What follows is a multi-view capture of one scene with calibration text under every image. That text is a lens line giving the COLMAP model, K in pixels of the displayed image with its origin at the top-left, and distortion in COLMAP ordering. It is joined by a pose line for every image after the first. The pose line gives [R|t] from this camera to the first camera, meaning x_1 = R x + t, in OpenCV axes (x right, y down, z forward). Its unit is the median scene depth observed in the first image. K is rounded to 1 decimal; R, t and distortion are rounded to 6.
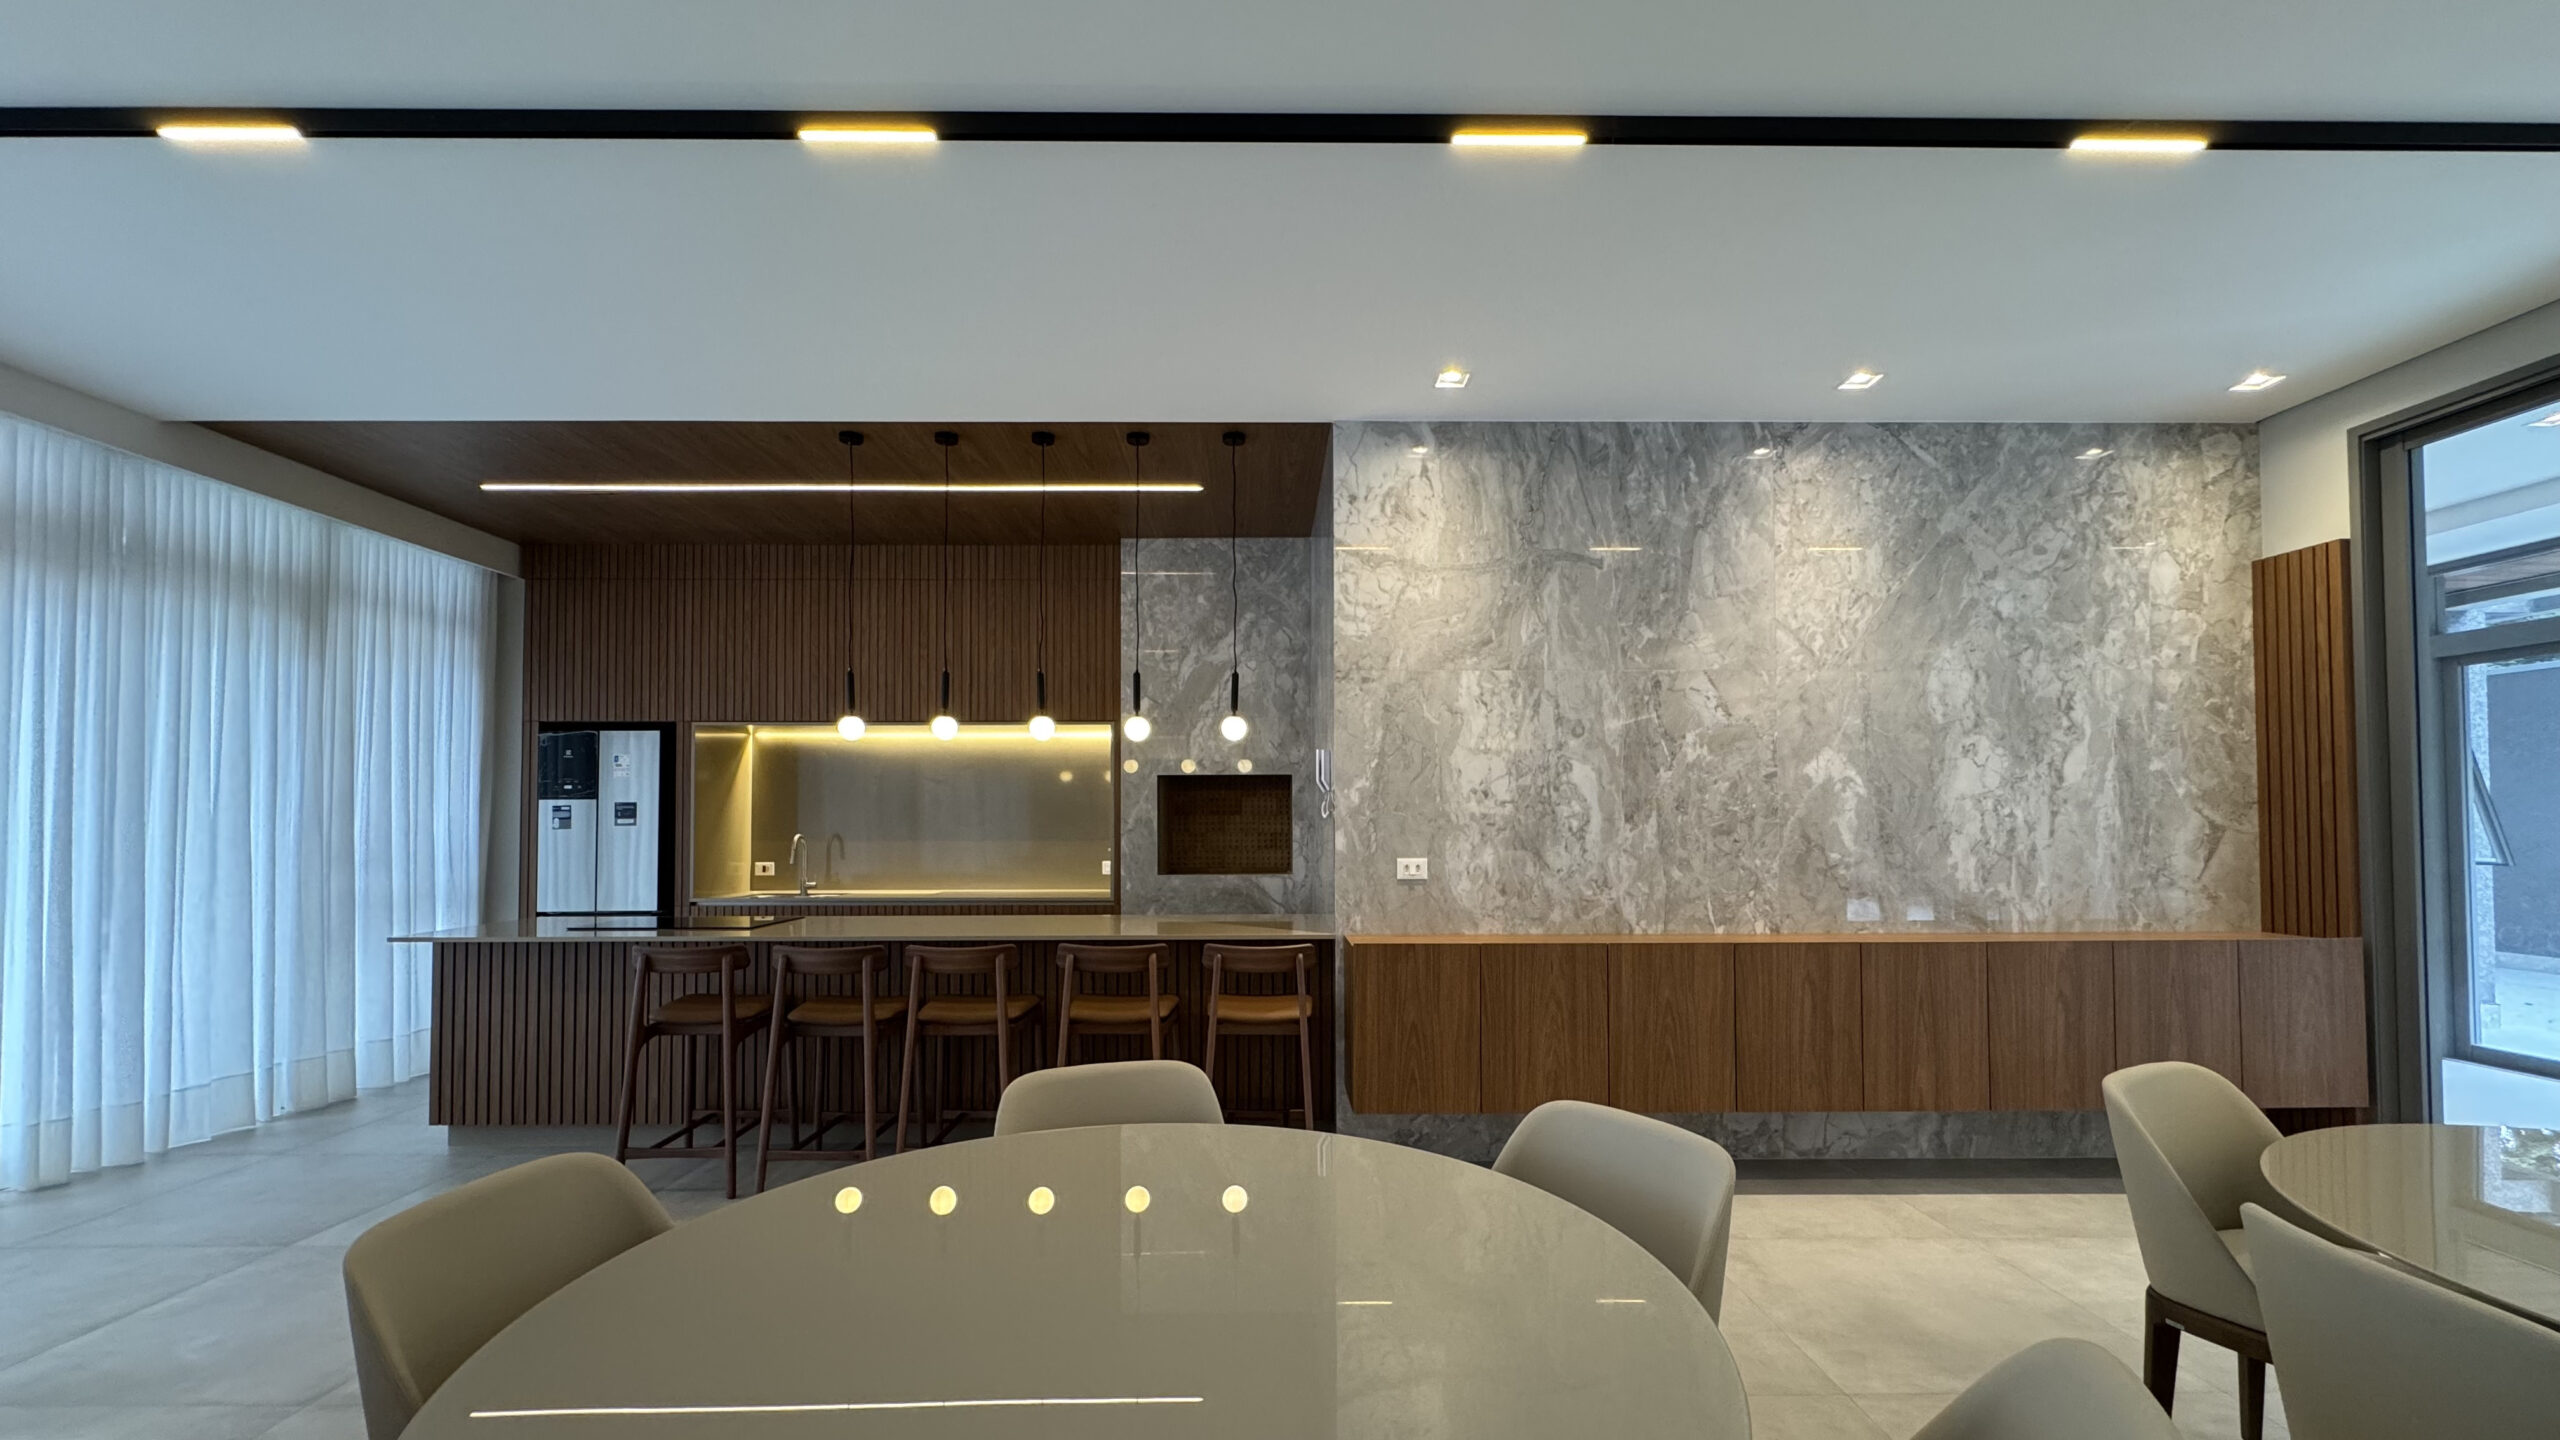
lens RADIAL K [[1391.5, 0, 1290.3], [0, 1391.5, 676.6], [0, 0, 1]] dist [-0.002653, 0.000055]
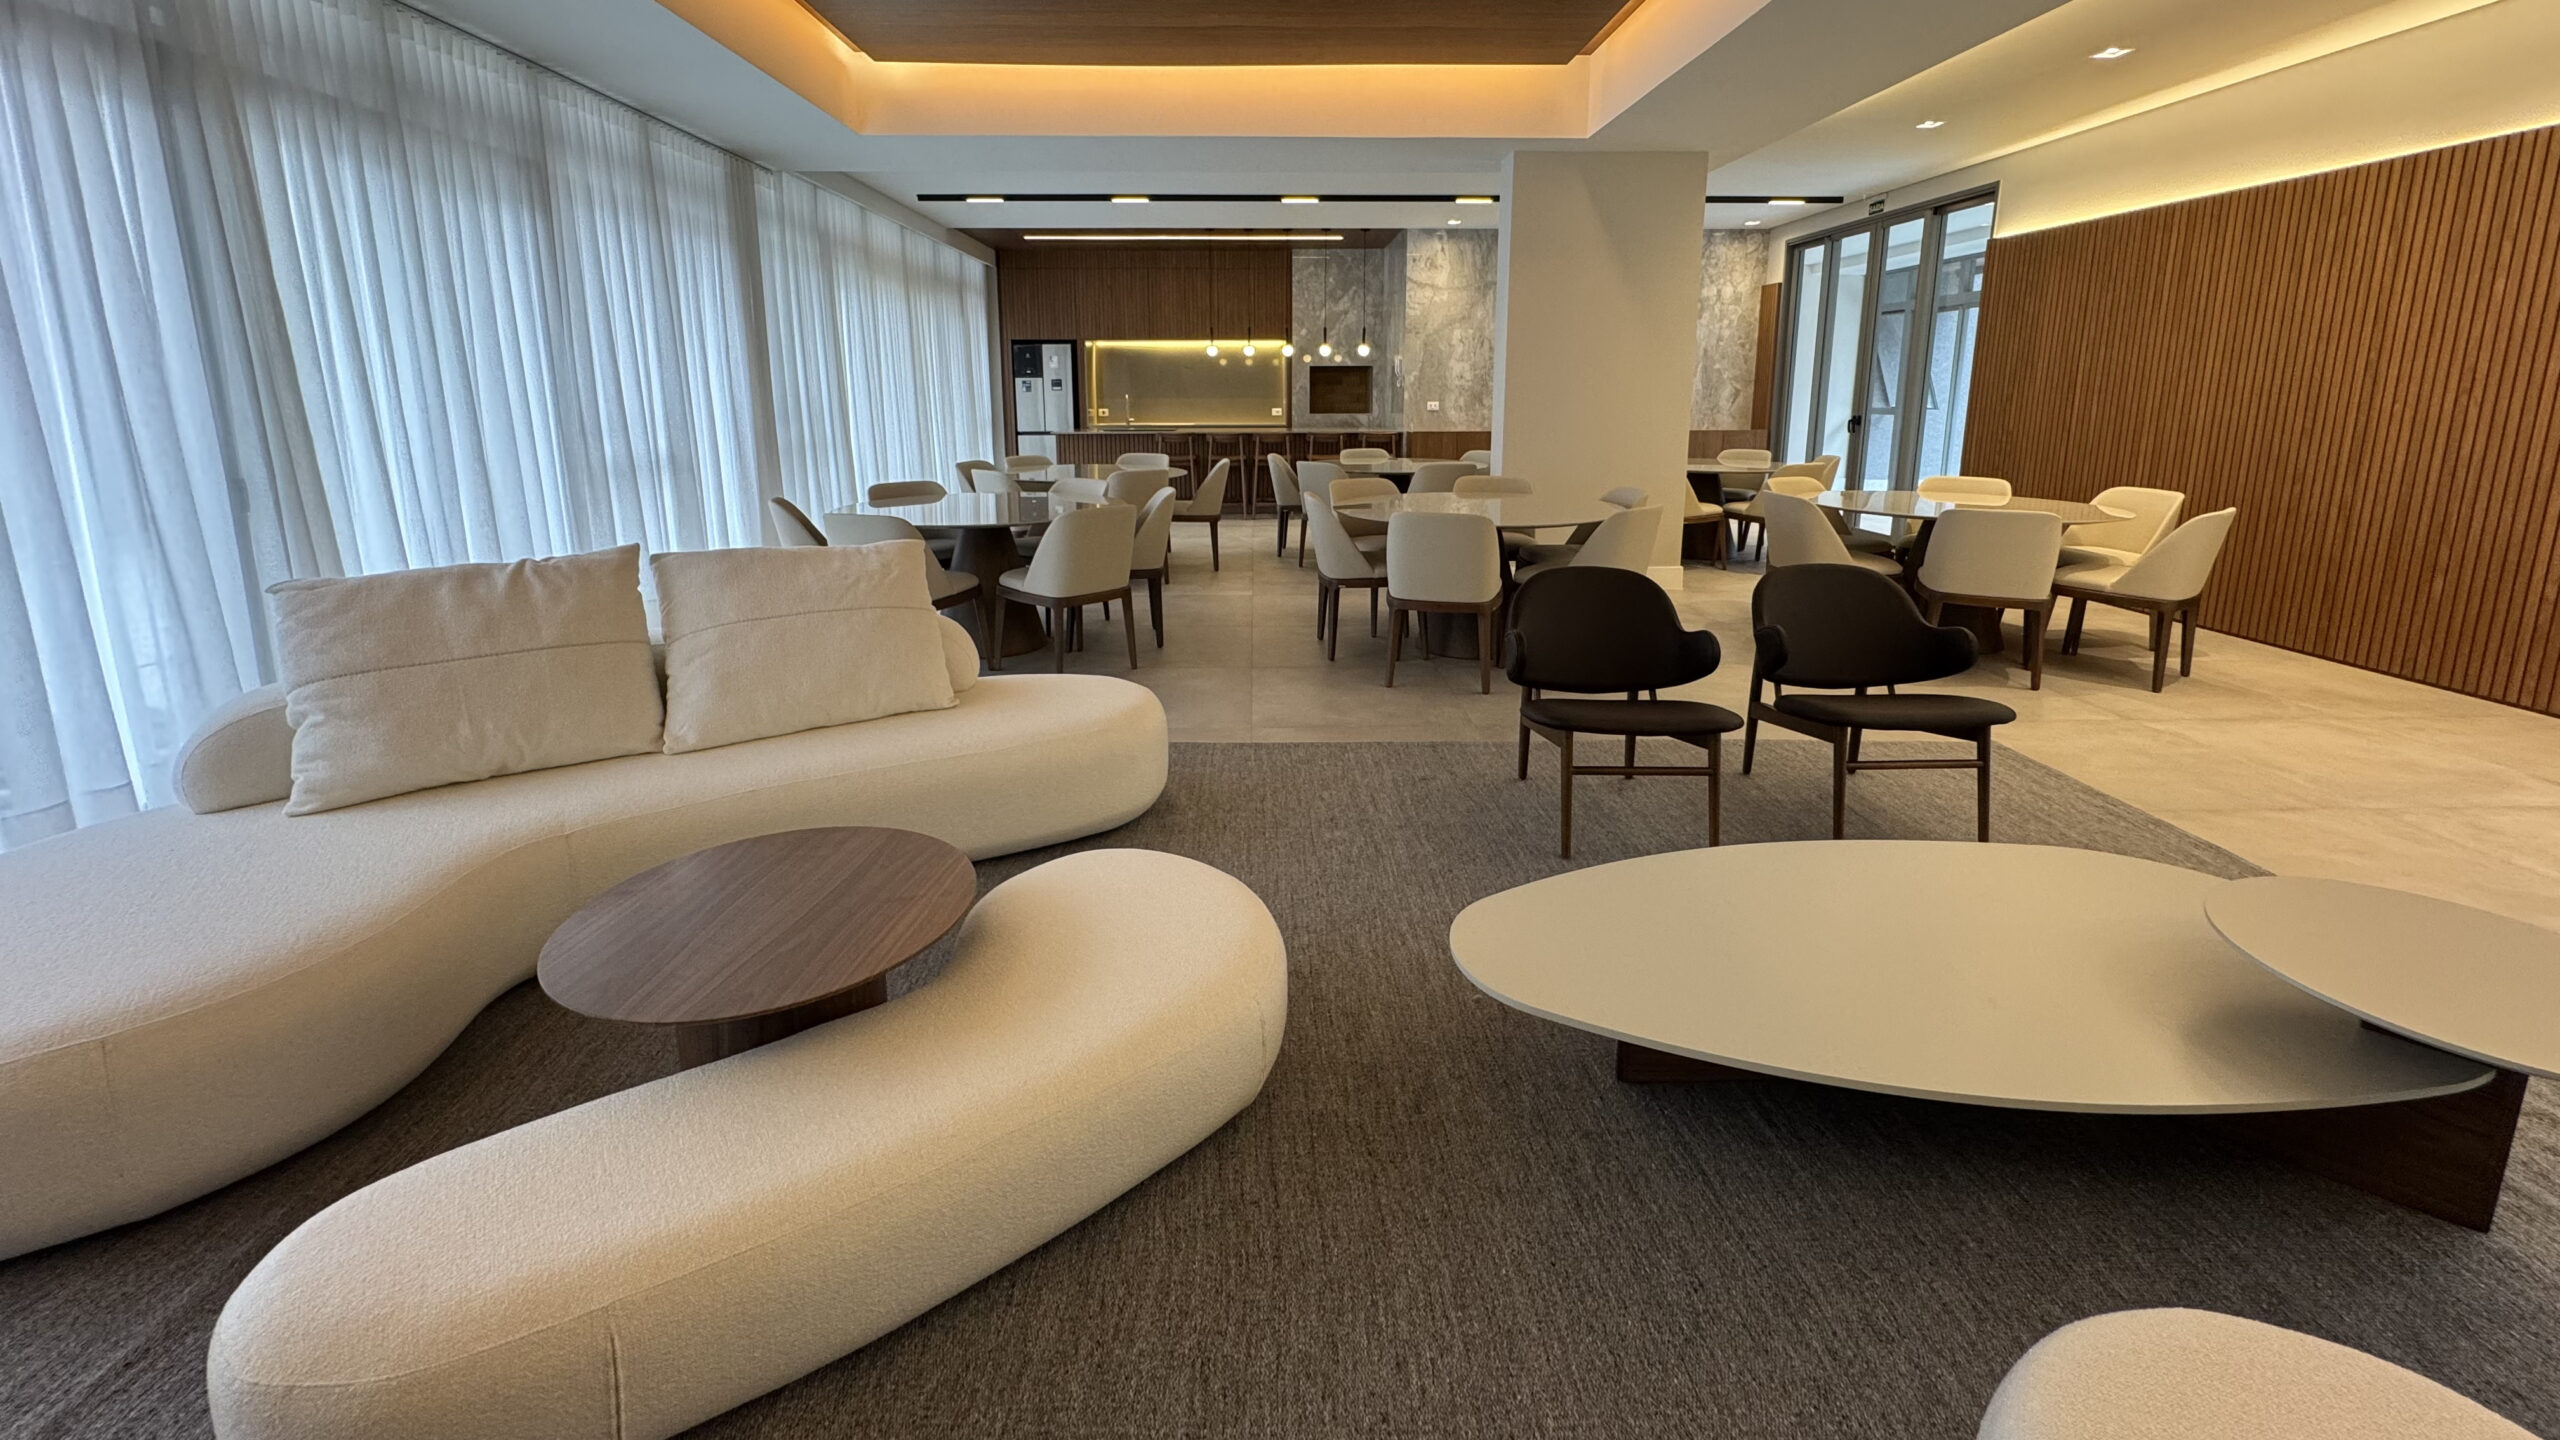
lens RADIAL K [[1391.5, 0, 1290.3], [0, 1391.5, 676.6], [0, 0, 1]] dist [-0.002653, 0.000055]
pose [[0.999953, -0.001919, 0.009492, -0.194725], [-0.001036, 0.953331, 0.301925, -0.157742], [-0.009629, -0.301921, 0.953284, -1.555529]]
